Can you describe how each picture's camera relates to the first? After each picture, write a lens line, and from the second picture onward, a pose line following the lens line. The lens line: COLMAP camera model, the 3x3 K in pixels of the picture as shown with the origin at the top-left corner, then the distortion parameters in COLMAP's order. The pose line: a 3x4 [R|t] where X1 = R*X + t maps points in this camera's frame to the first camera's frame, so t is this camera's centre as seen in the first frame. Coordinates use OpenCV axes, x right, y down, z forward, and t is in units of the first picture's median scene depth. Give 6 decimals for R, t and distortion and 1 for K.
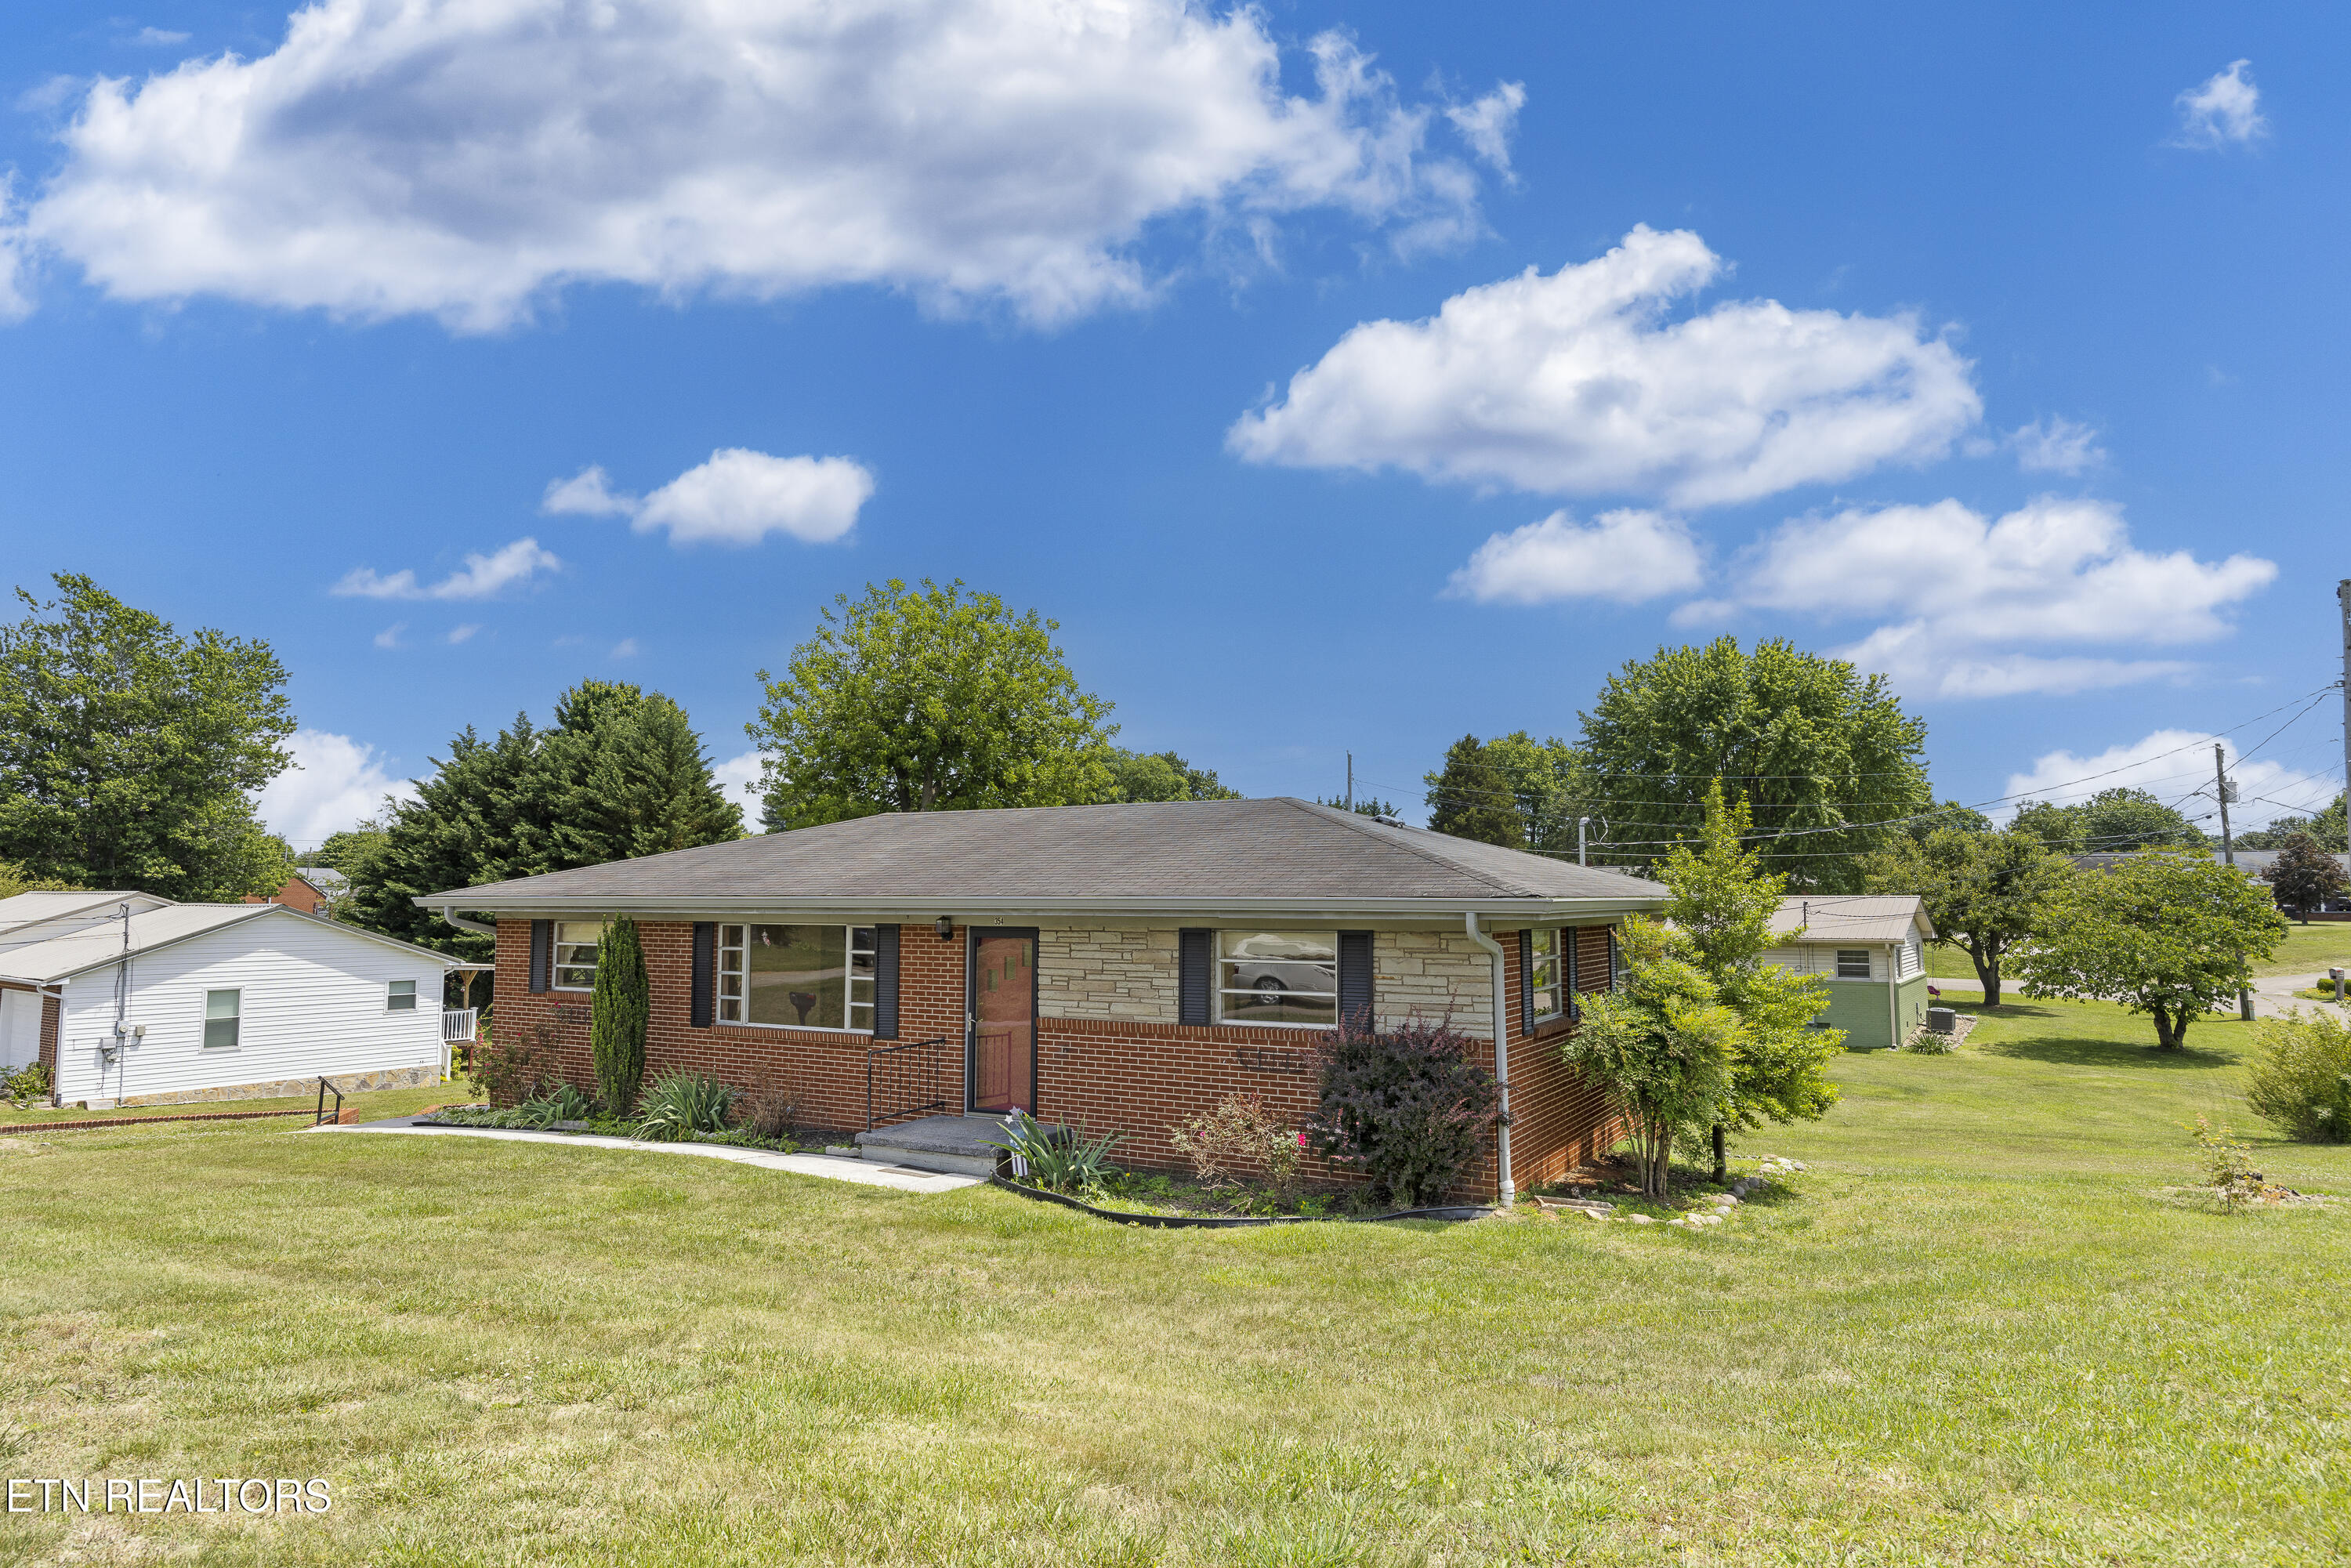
lens RADIAL K [[1408.4, 0, 1183.3], [0, 1408.4, 740.7], [0, 0, 1]] dist [0.020533, -0.004365]
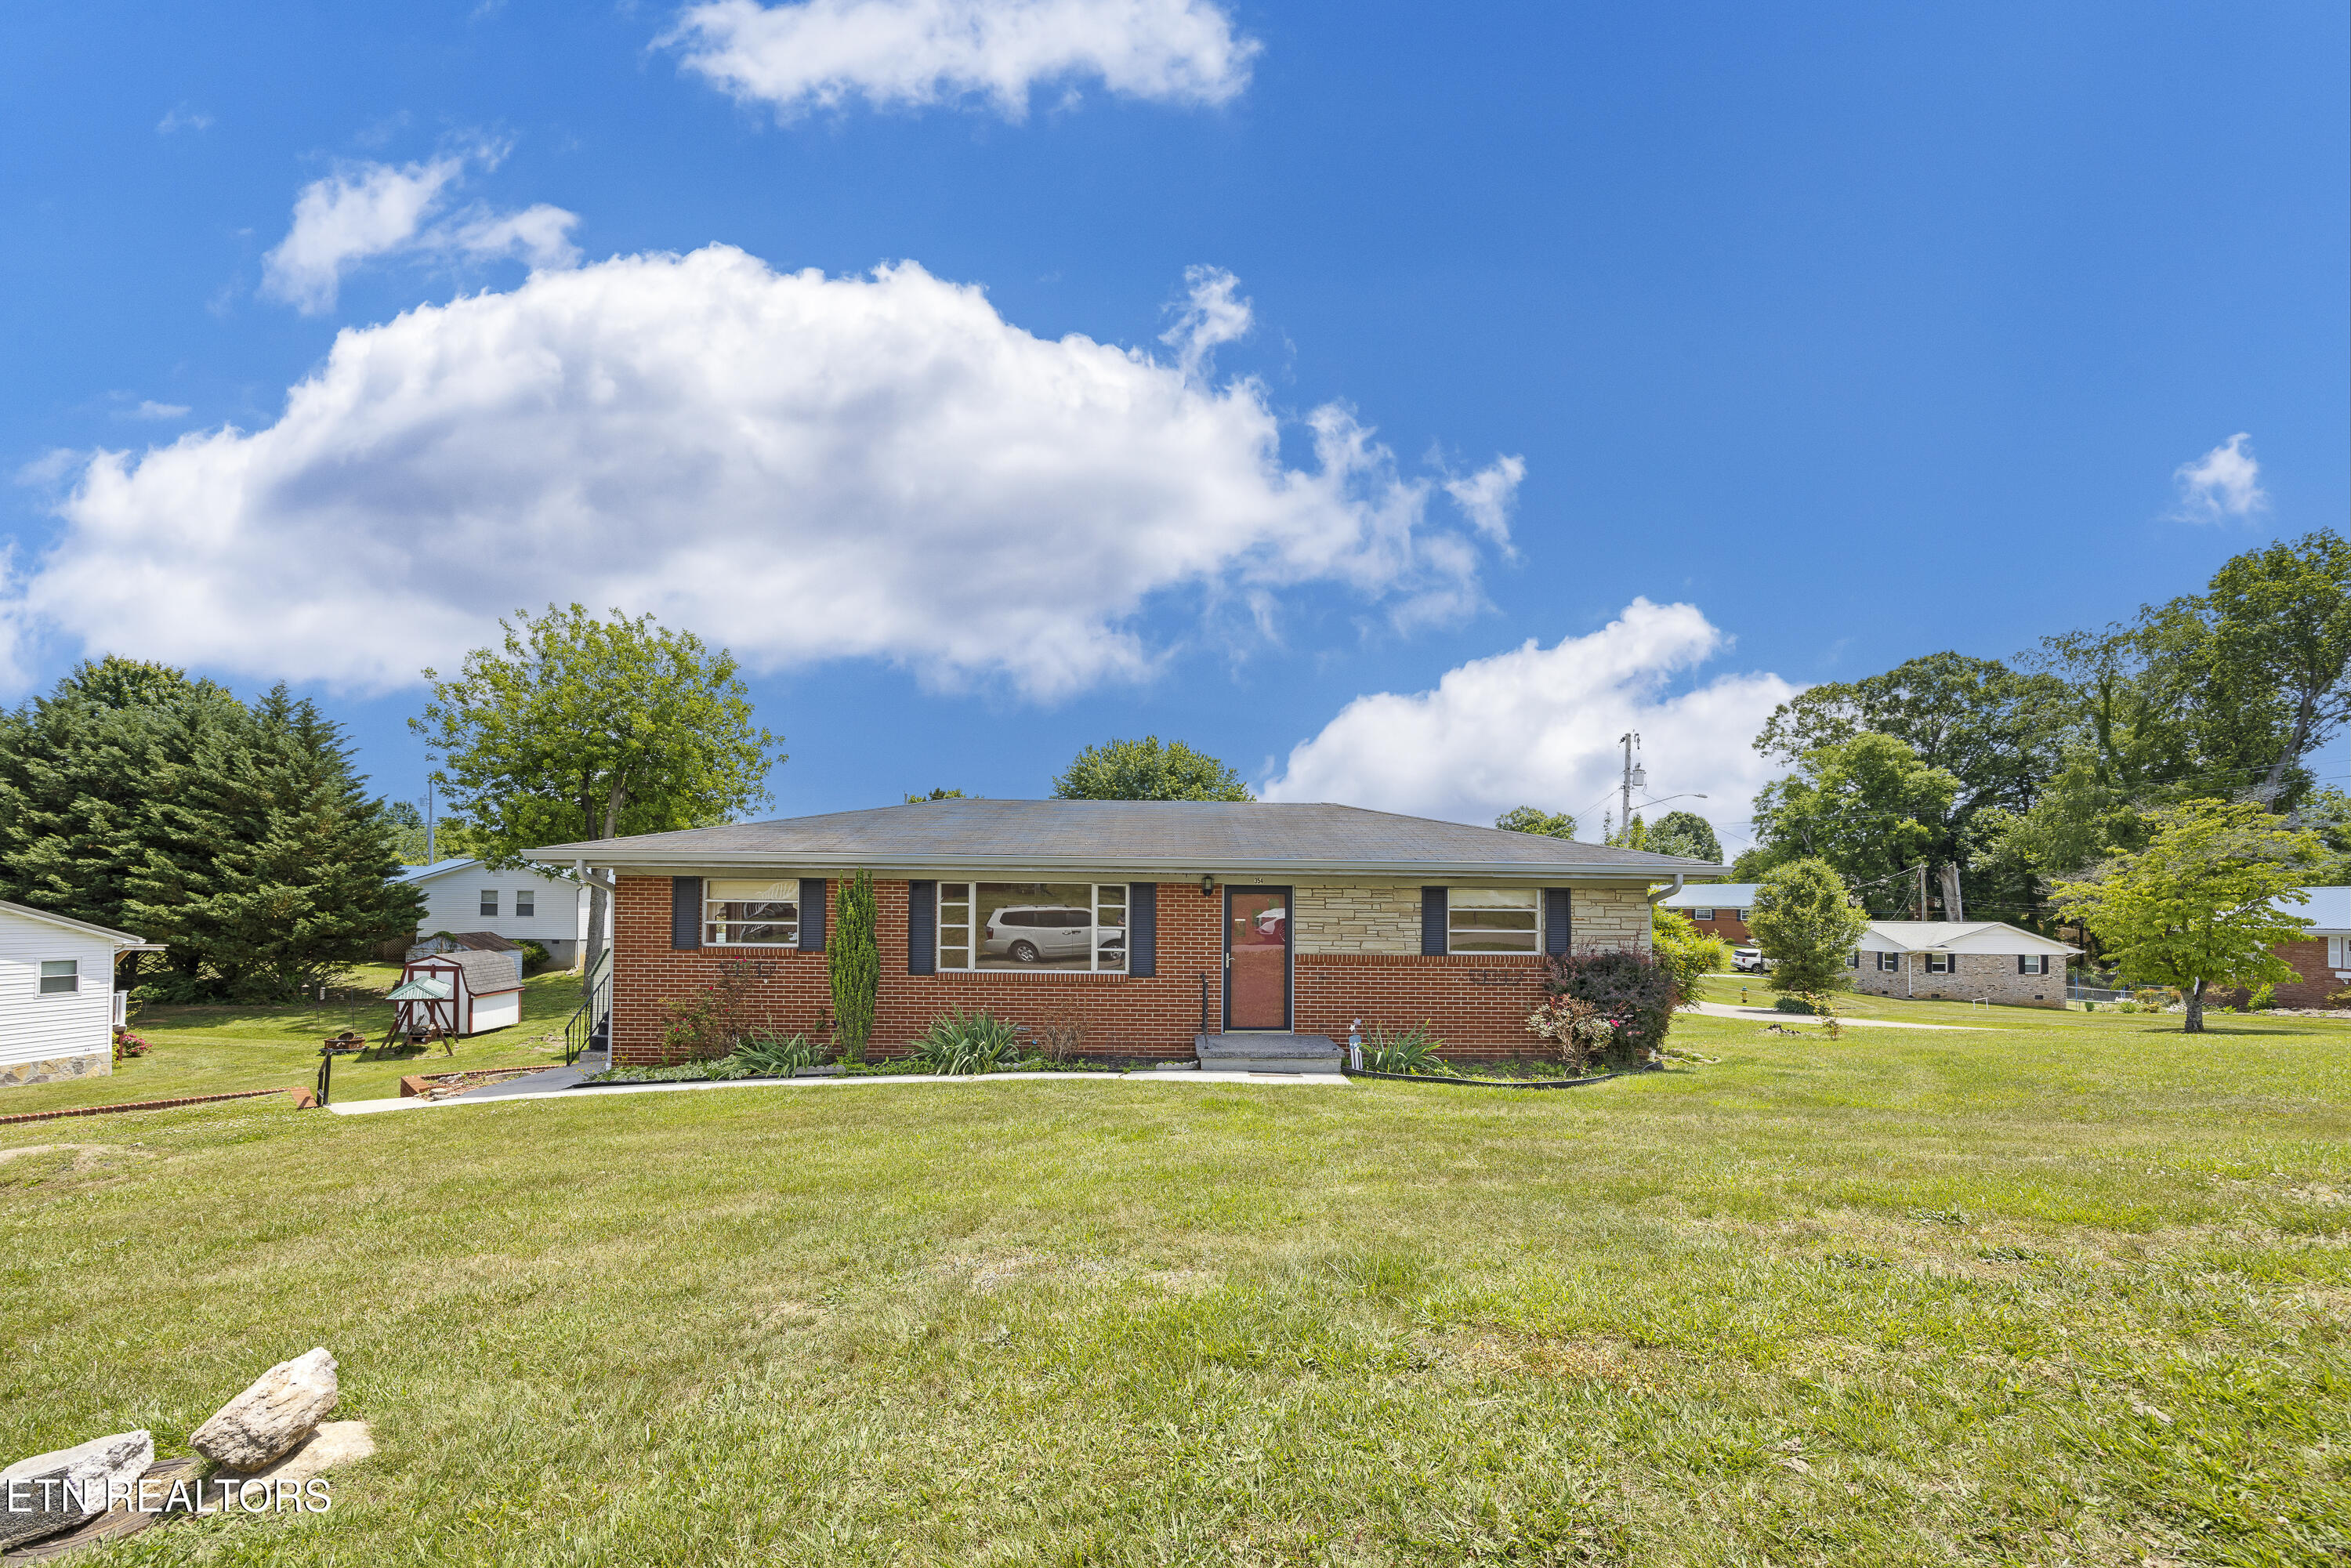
lens RADIAL K [[943.6, 0, 1175.0], [0, 943.6, 892.3], [0, 0, 1]] dist [0.000254, -0.000114]
pose [[0.846522, 0.019548, 0.531994, -0.663593], [-0.069448, 0.994841, 0.073952, 0.083562], [-0.527804, -0.099547, 0.843513, 0.334662]]
